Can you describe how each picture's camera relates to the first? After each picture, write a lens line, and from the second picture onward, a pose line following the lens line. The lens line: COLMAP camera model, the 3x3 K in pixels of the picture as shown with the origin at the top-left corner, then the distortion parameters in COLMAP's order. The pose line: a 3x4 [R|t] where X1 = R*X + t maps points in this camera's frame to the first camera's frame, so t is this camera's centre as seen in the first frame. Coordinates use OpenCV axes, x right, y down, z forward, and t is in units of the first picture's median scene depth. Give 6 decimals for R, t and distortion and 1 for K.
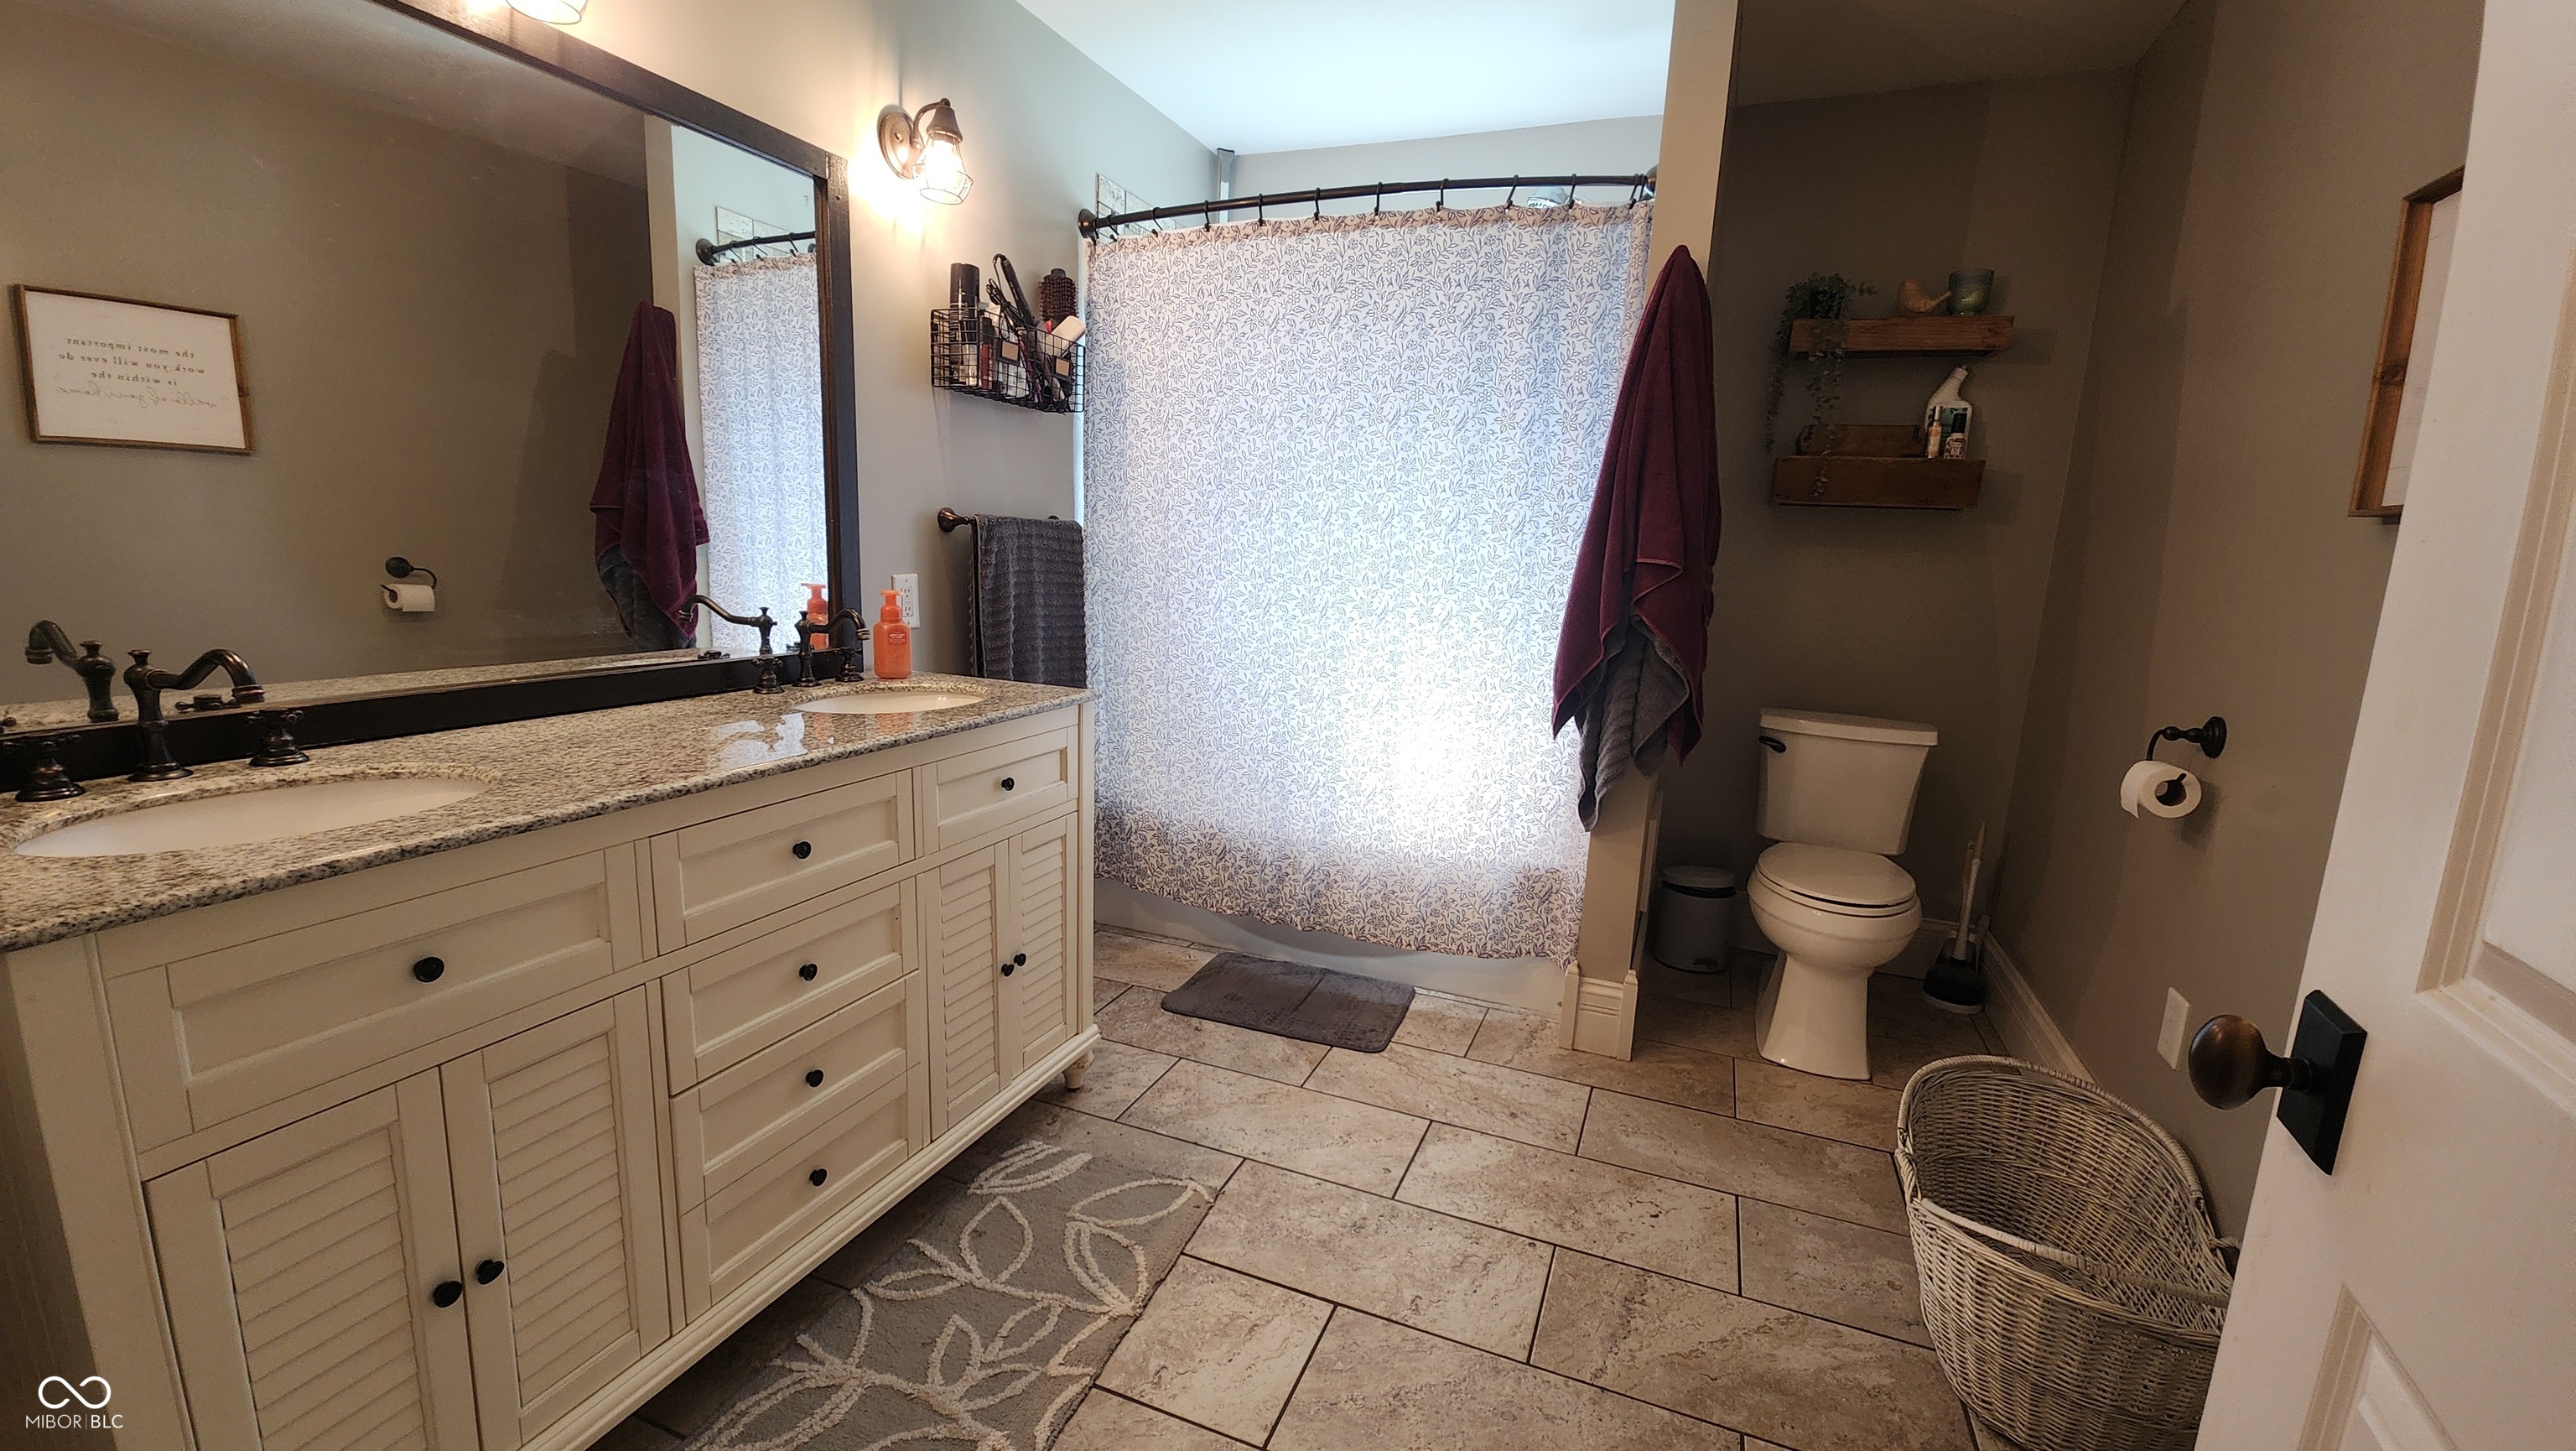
lens RADIAL K [[1050.1, 0, 1288.2], [0, 1050.1, 739.2], [0, 0, 1]] dist [0.008185, -0.004964]
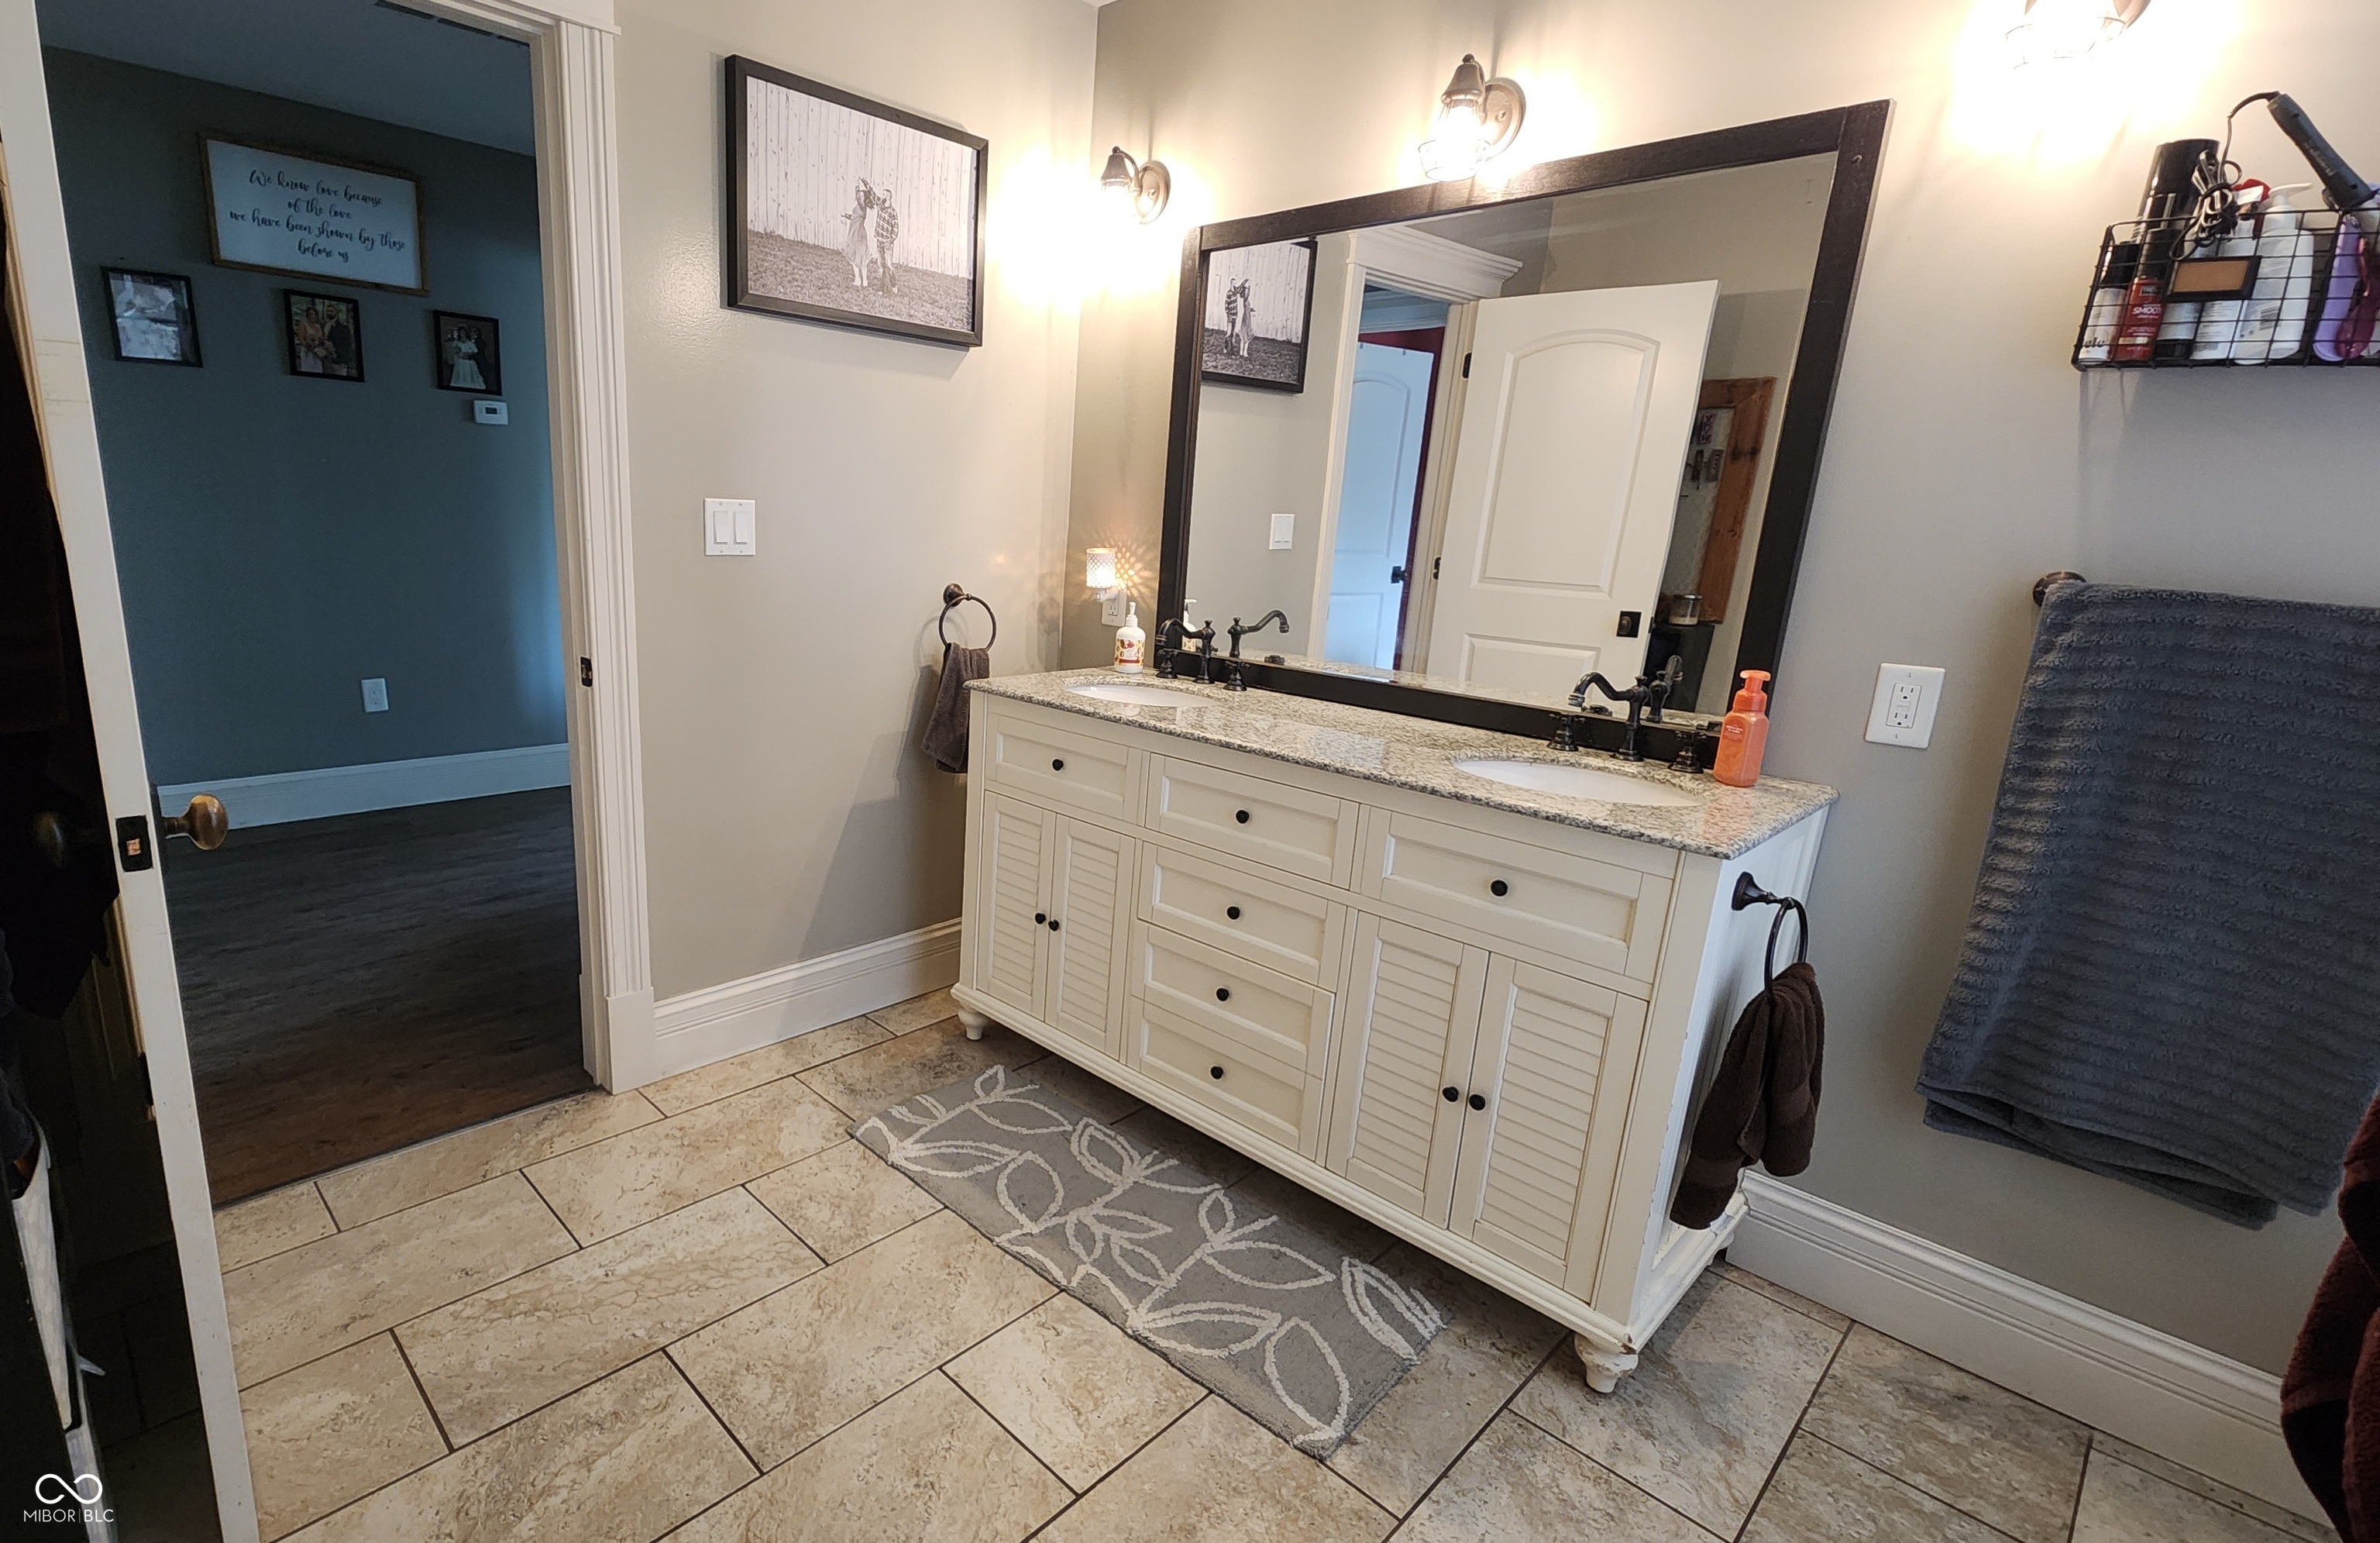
lens RADIAL K [[1438.7, 0, 1187.5], [0, 1438.7, 841.6], [0, 0, 1]] dist [0.000185, -0.000104]
pose [[-0.439340, 0.161017, -0.883772, 1.009612], [-0.217890, 0.935326, 0.278727, -0.306177], [0.871495, 0.315021, -0.375842, 1.455224]]
